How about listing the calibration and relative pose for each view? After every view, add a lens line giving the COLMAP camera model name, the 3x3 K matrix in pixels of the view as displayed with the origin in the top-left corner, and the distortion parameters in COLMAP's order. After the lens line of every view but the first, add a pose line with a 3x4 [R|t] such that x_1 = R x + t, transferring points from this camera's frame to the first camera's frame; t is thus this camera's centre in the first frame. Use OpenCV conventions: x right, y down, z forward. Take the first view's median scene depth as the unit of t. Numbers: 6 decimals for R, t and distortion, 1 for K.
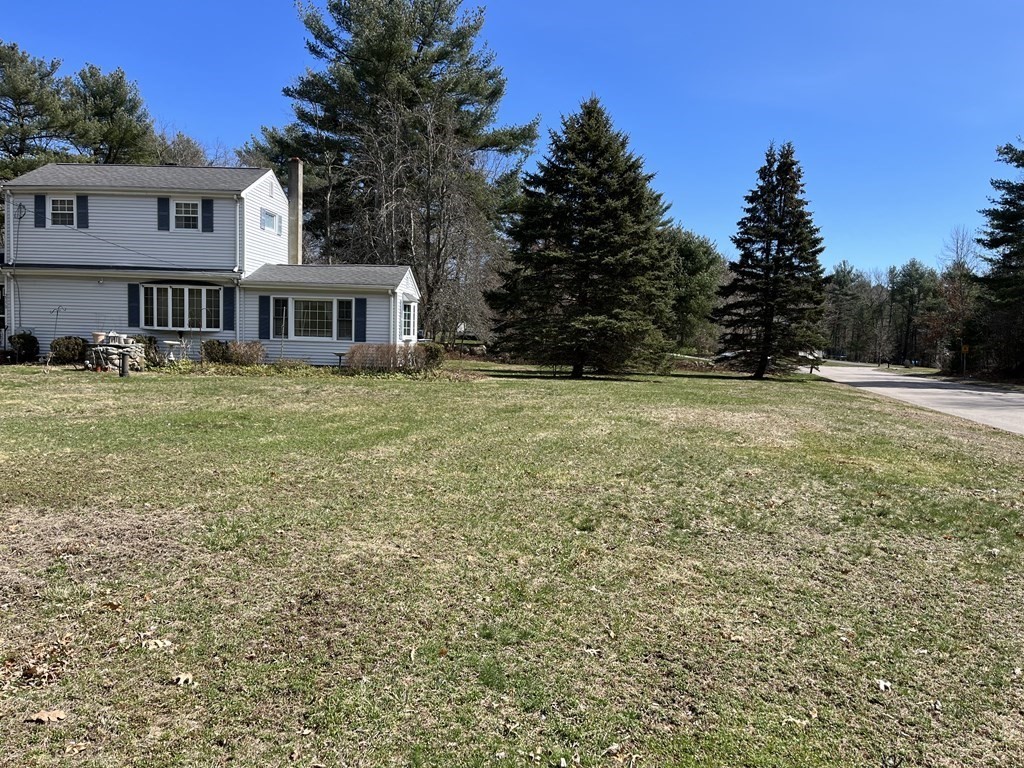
lens RADIAL K [[768.5, 0, 507.0], [0, 768.5, 390.3], [0, 0, 1]] dist [0.065093, -0.084864]
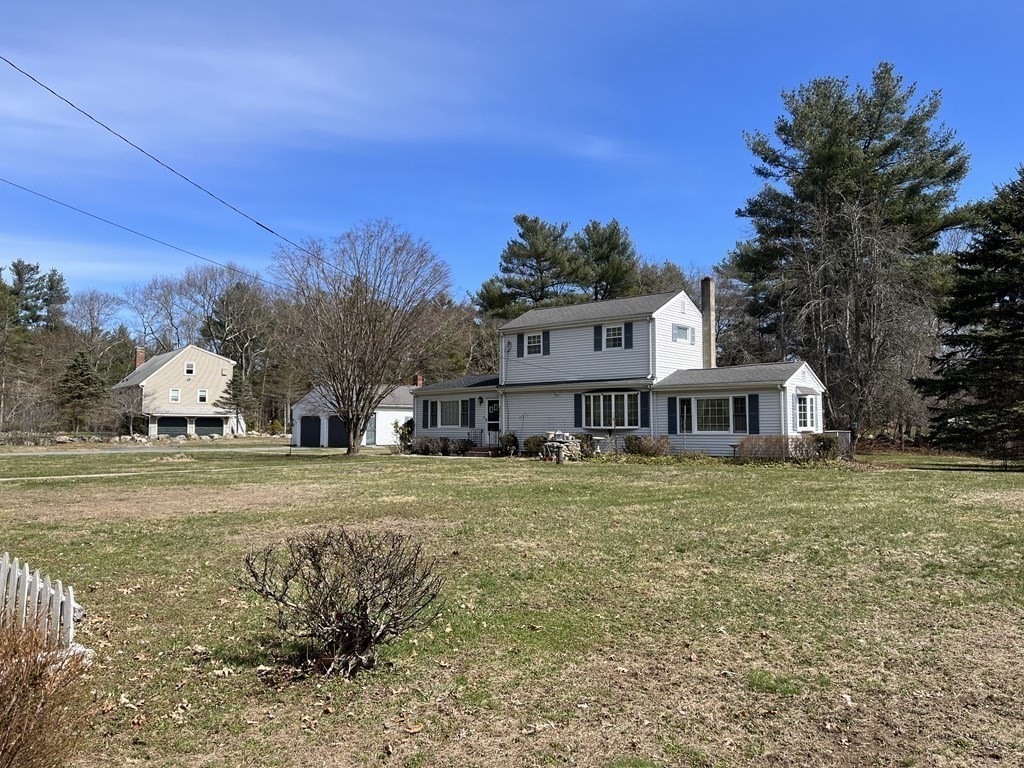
lens RADIAL K [[768.5, 0, 518.8], [0, 768.5, 385.0], [0, 0, 1]] dist [0.065093, -0.084864]
pose [[0.815378, -0.065018, -0.575266, 0.168724], [-0.015790, 0.990806, -0.134365, 0.020509], [0.578713, 0.118641, 0.806855, -0.082513]]
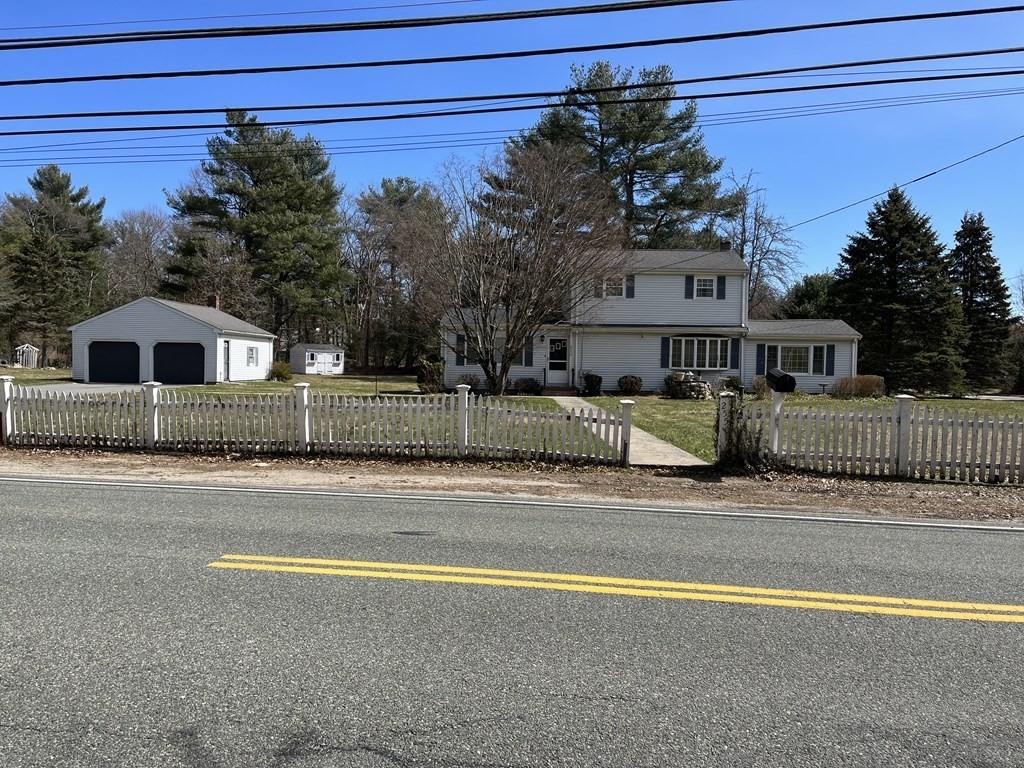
lens RADIAL K [[768.5, 0, 506.5], [0, 768.5, 391.0], [0, 0, 1]] dist [0.065093, -0.084864]
pose [[0.997918, -0.017357, 0.062115, -0.837339], [0.019668, 0.999130, -0.036787, 0.004475], [-0.061423, 0.037932, 0.997391, -0.348450]]
